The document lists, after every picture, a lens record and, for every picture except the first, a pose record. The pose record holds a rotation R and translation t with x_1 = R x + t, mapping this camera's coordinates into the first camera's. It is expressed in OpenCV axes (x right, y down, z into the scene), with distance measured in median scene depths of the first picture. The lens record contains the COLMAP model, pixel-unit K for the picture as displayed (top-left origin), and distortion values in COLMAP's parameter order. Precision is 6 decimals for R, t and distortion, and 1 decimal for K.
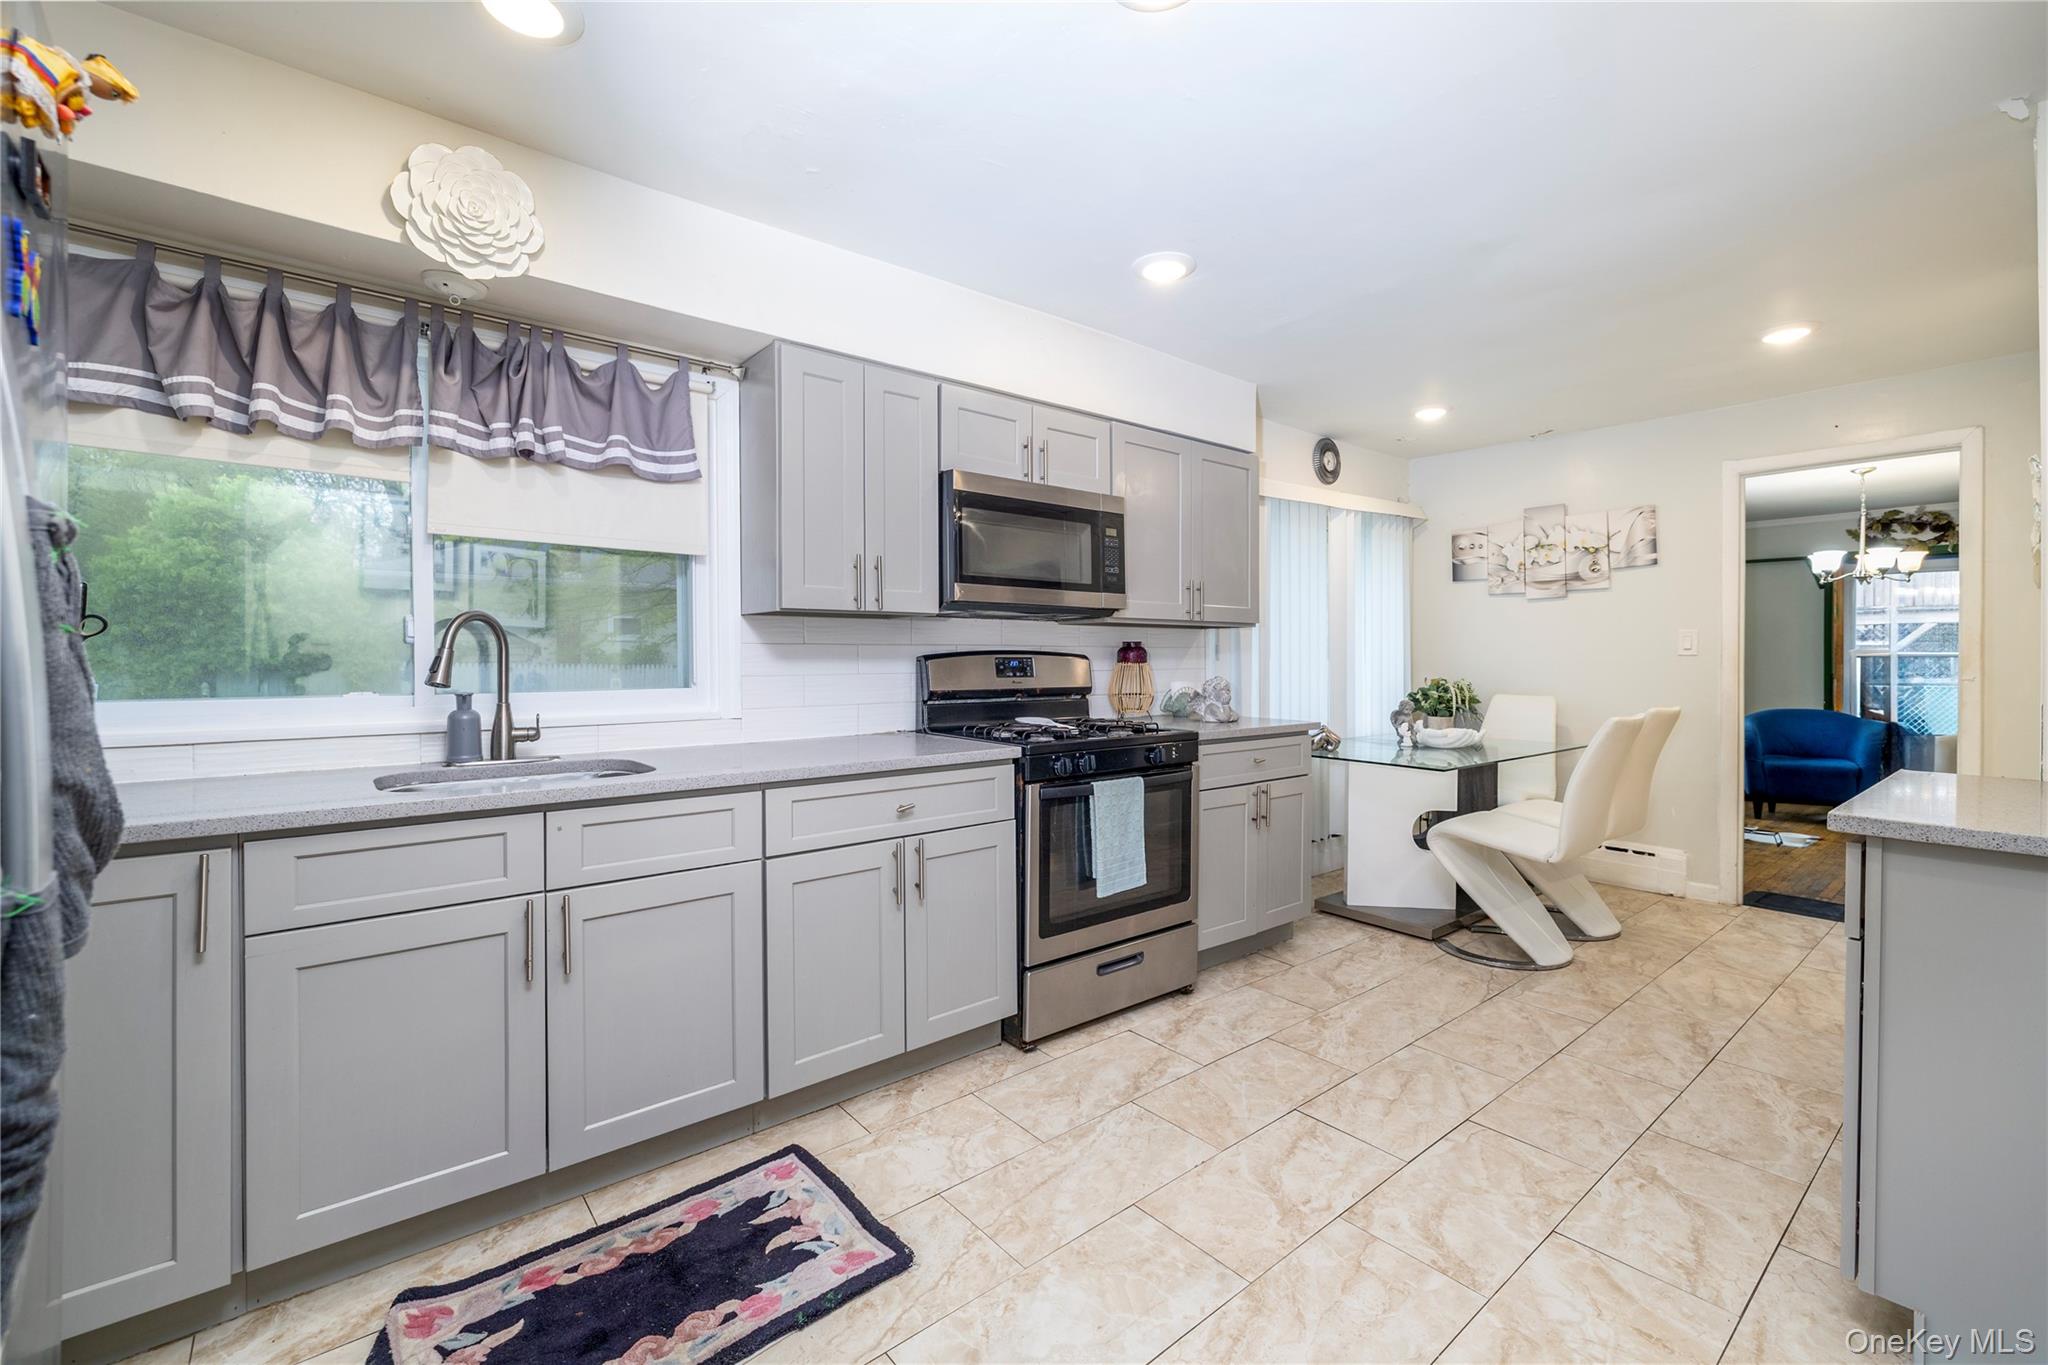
lens RADIAL K [[854.1, 0, 1032.9], [0, 854.1, 663.6], [0, 0, 1]] dist [-0.001477, 0.000205]
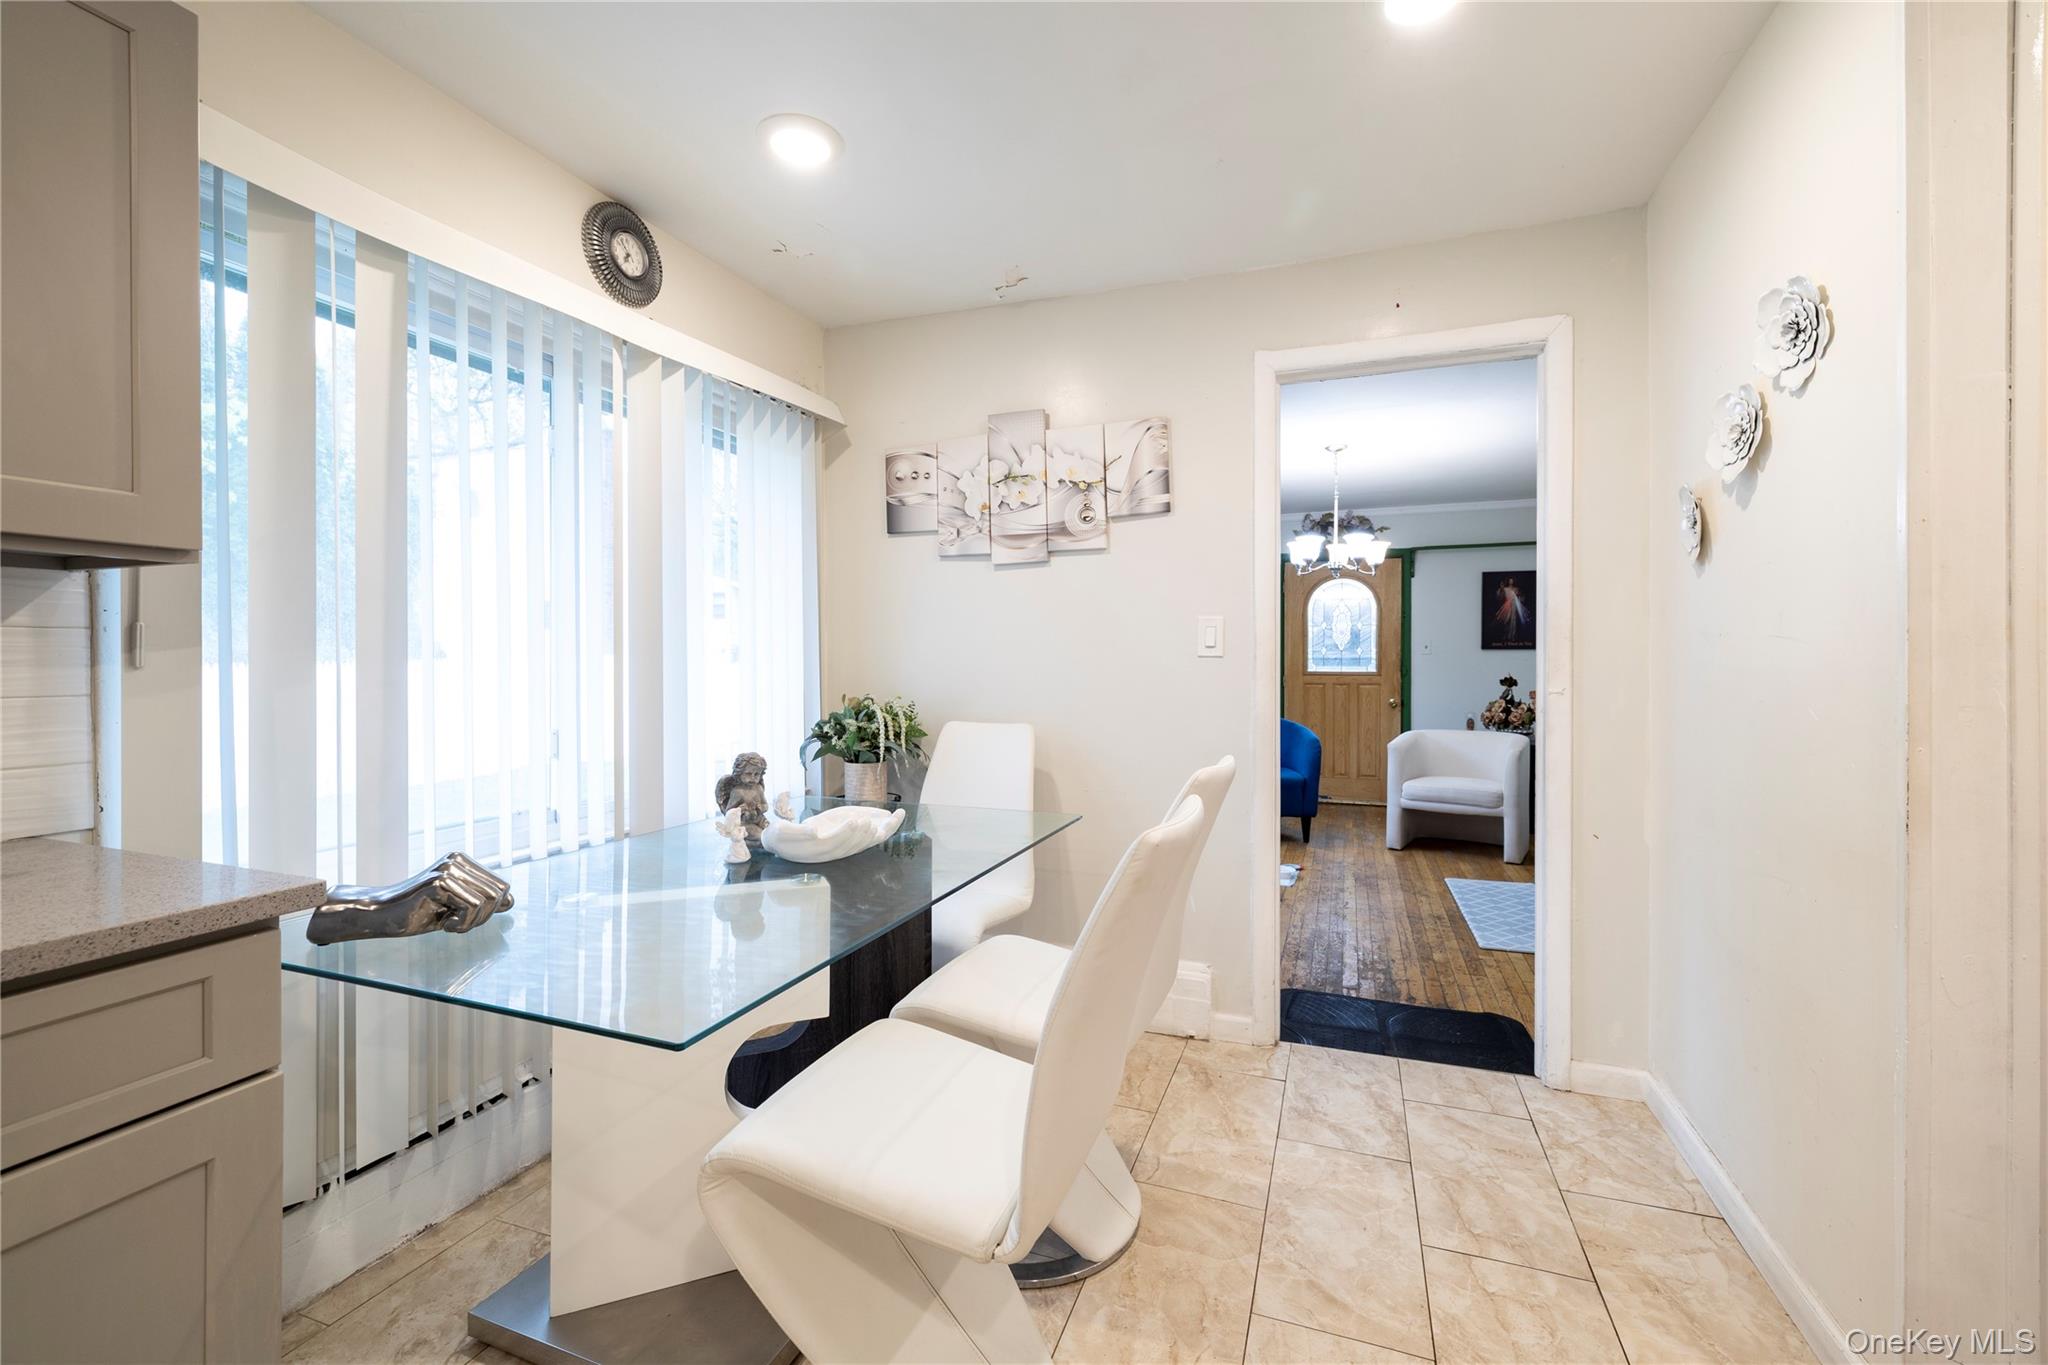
lens RADIAL K [[854.1, 0, 1030.5], [0, 854.1, 666.9], [0, 0, 1]] dist [-0.001477, 0.000205]
pose [[0.863456, -0.004547, 0.504404, 0.310877], [0.004777, 0.999988, 0.000837, -0.002810], [-0.504402, 0.001686, 0.863467, 0.487028]]
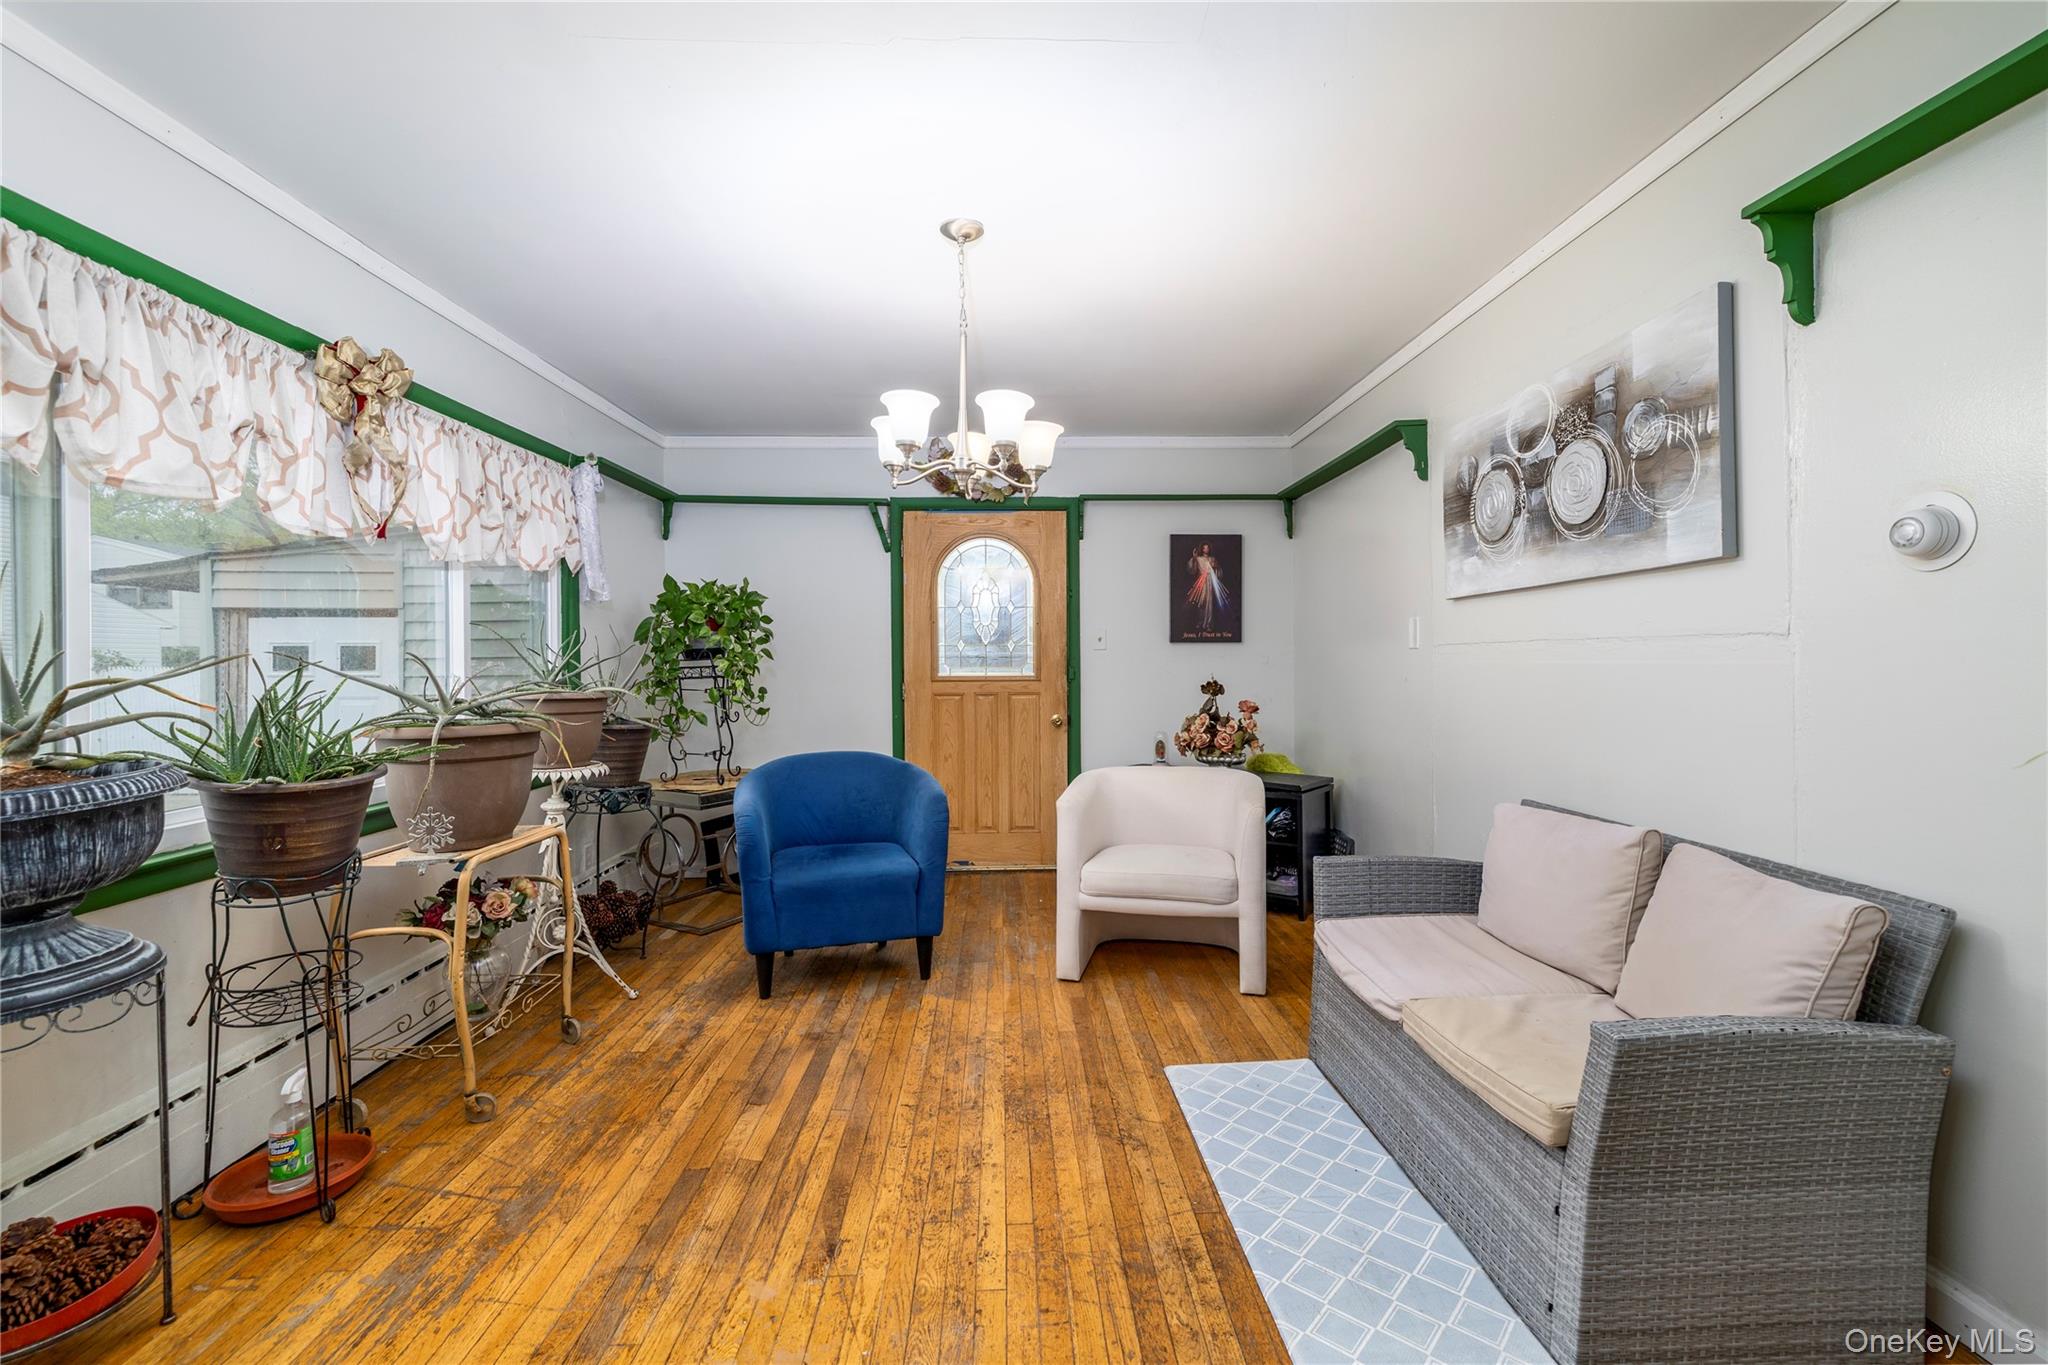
lens RADIAL K [[854.1, 0, 1028.1], [0, 854.1, 670.8], [0, 0, 1]] dist [-0.001477, 0.000205]
pose [[0.609990, -0.009835, 0.792348, 0.501226], [0.013747, 0.999904, 0.001827, -0.000847], [-0.792290, 0.009778, 0.610066, 0.638182]]
